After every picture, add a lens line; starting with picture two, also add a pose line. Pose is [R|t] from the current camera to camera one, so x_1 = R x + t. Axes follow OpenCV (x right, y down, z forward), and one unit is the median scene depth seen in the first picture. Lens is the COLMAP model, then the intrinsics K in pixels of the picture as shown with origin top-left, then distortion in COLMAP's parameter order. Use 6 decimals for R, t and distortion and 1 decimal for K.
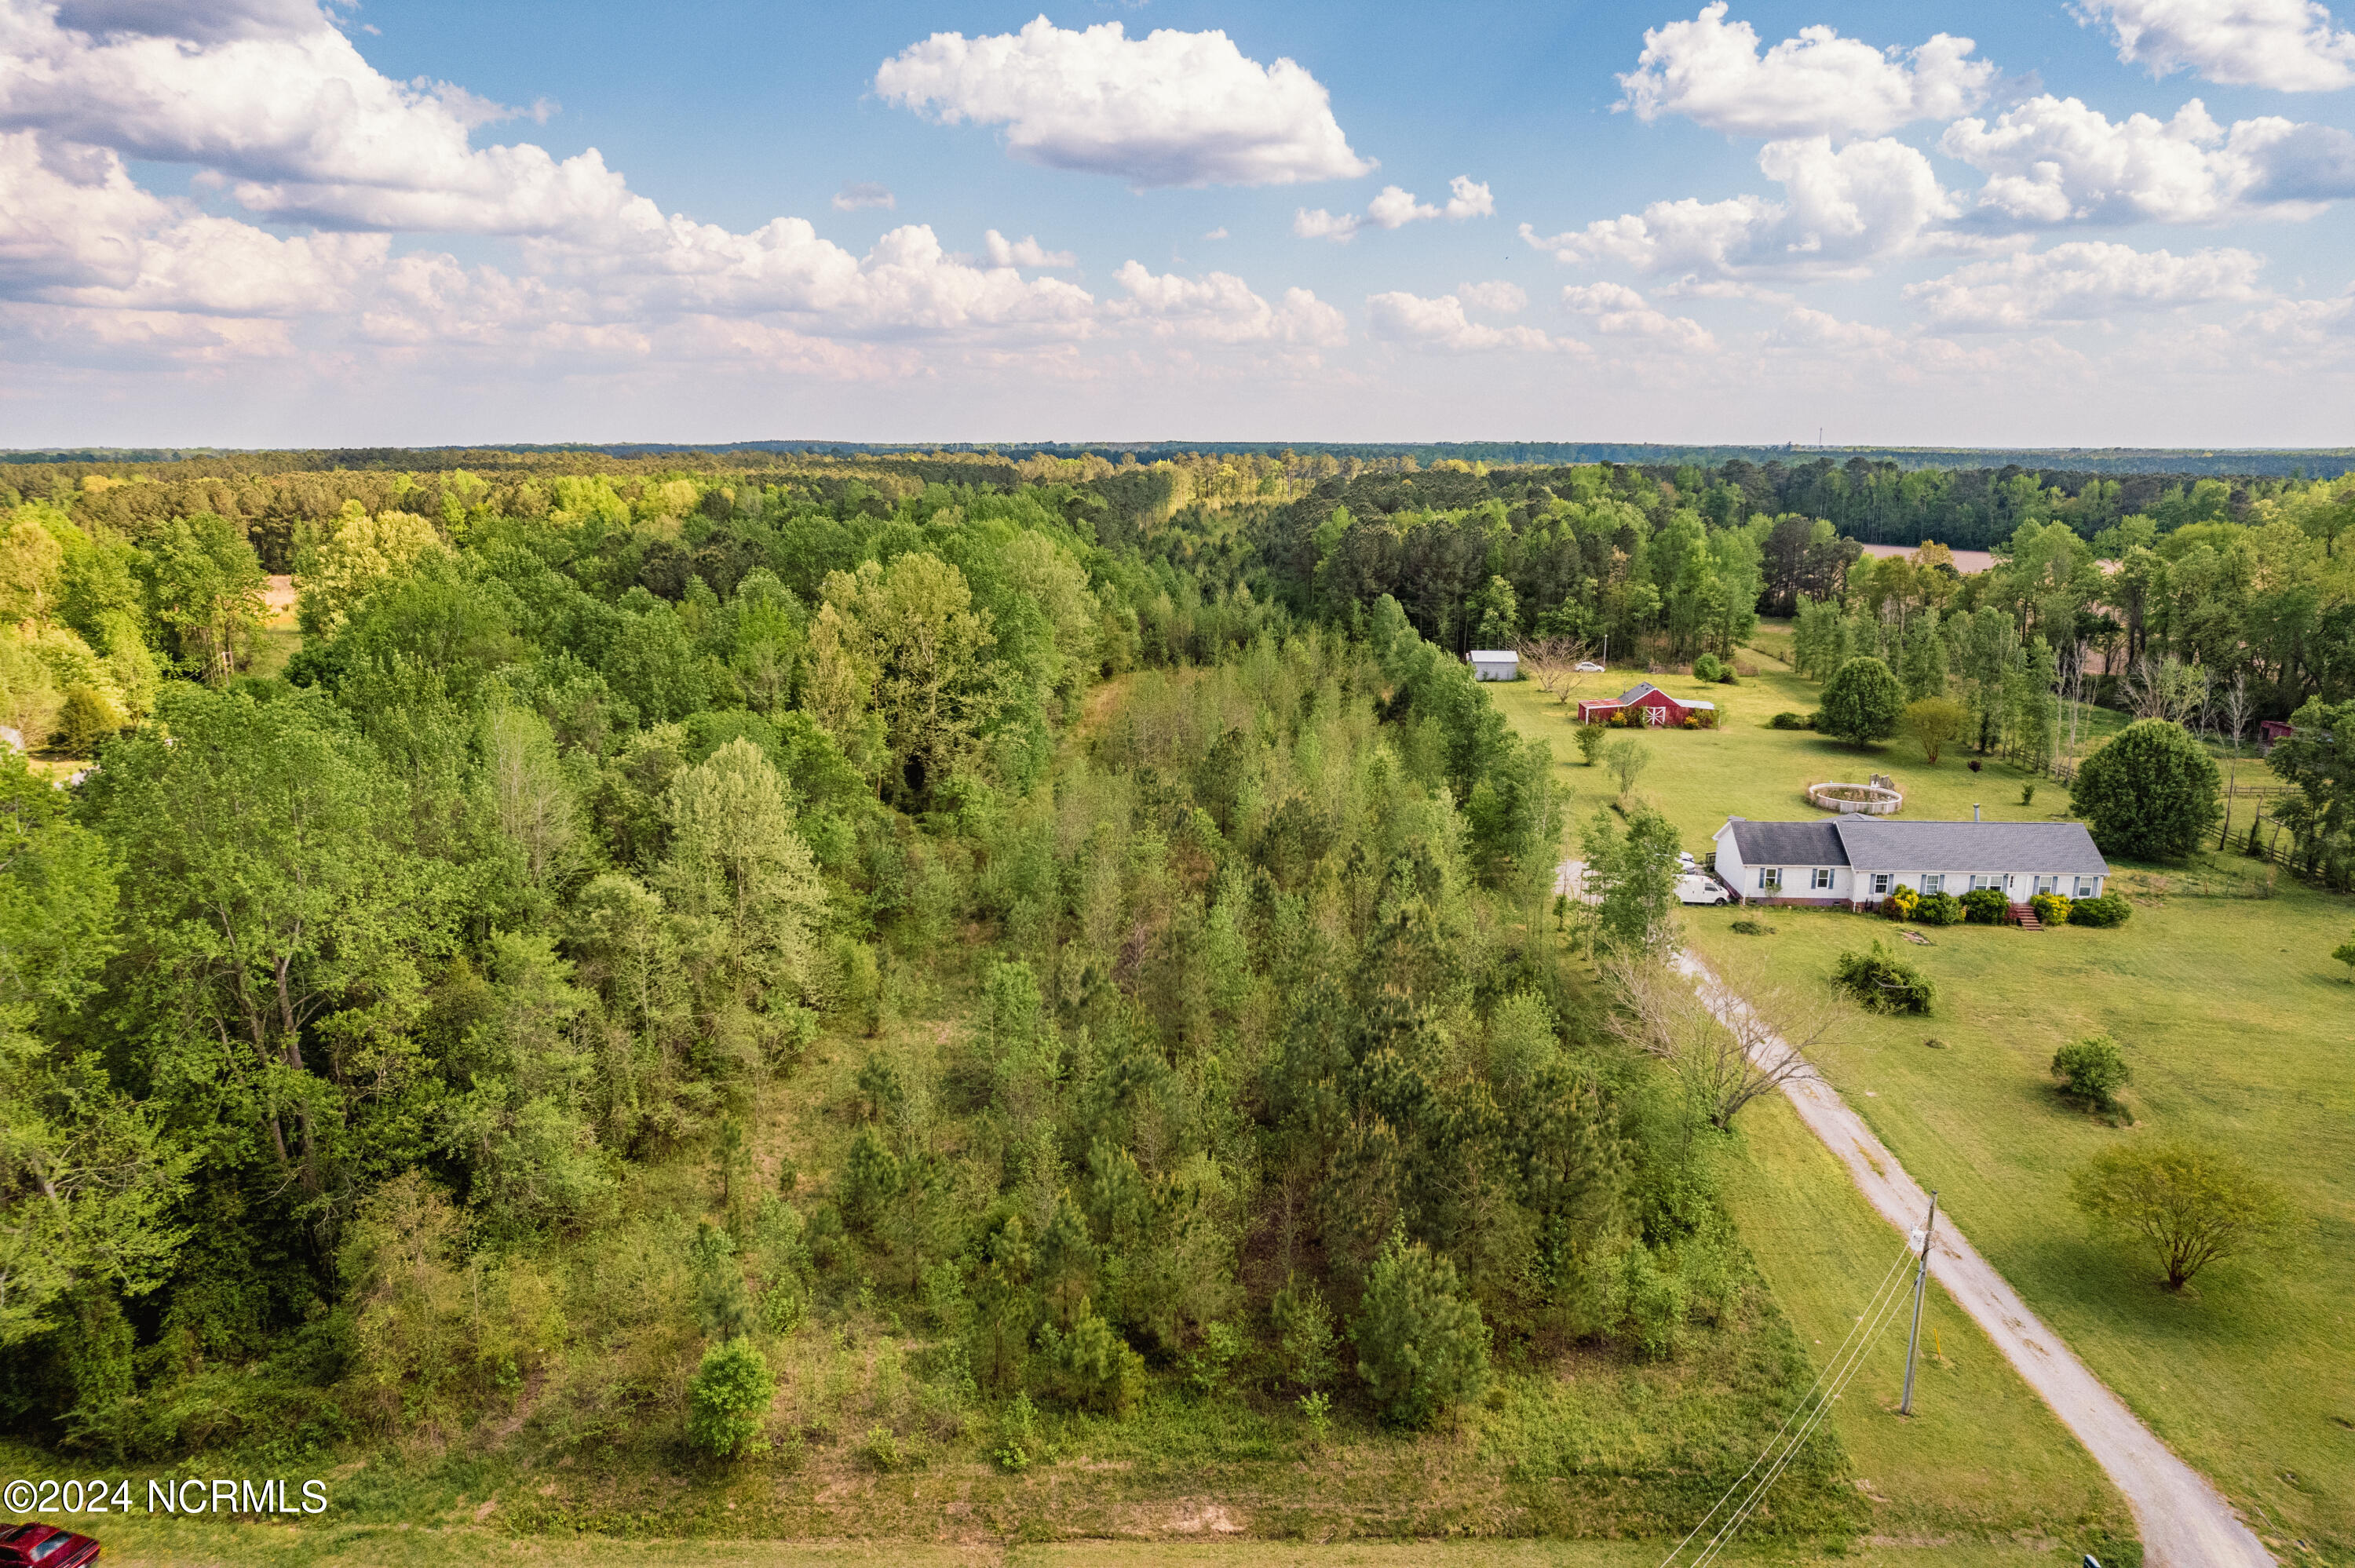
lens RADIAL K [[1506.3, 0, 1180.5], [0, 1506.3, 778.9], [0, 0, 1]] dist [-0.084747, 0.079722]
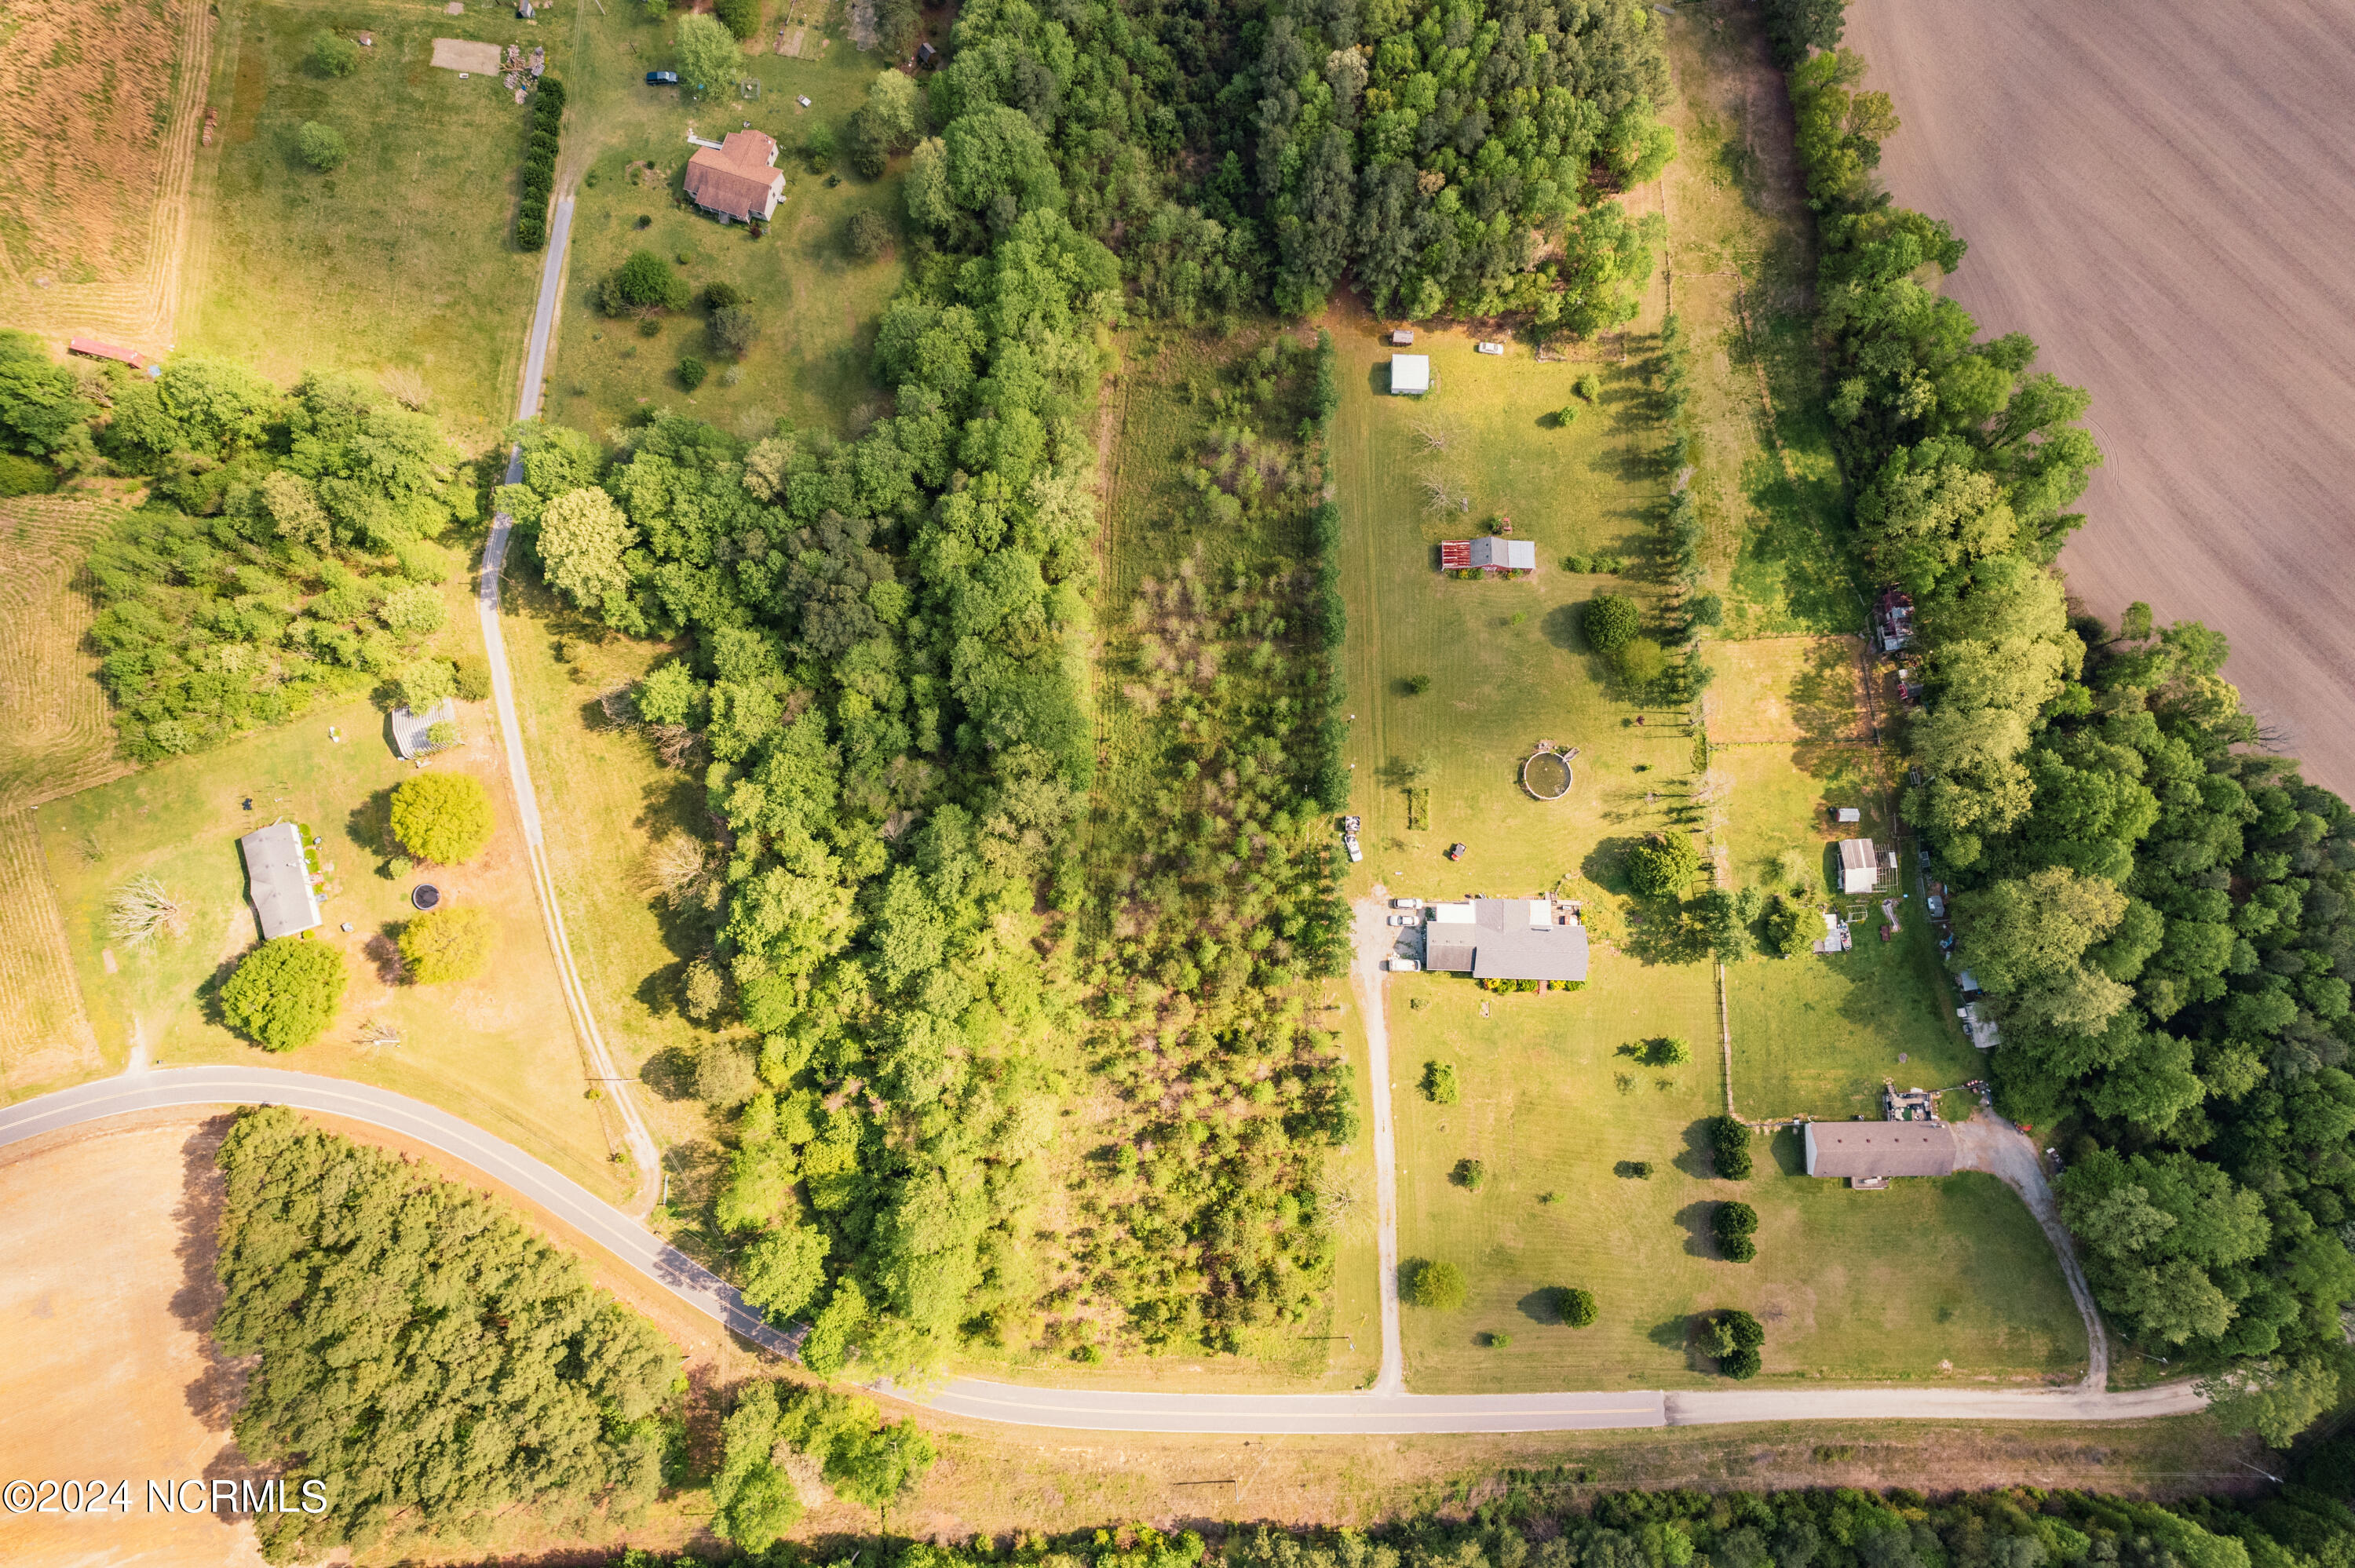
lens RADIAL K [[1501.4, 0, 1180.7], [0, 1501.4, 779.1], [0, 0, 1]] dist [-0.072367, 0.065150]
pose [[0.999572, -0.029245, 0.000895, 0.009899], [0.010290, 0.379999, 0.924930, -2.169258], [-0.027390, -0.924525, 0.380137, 0.417752]]
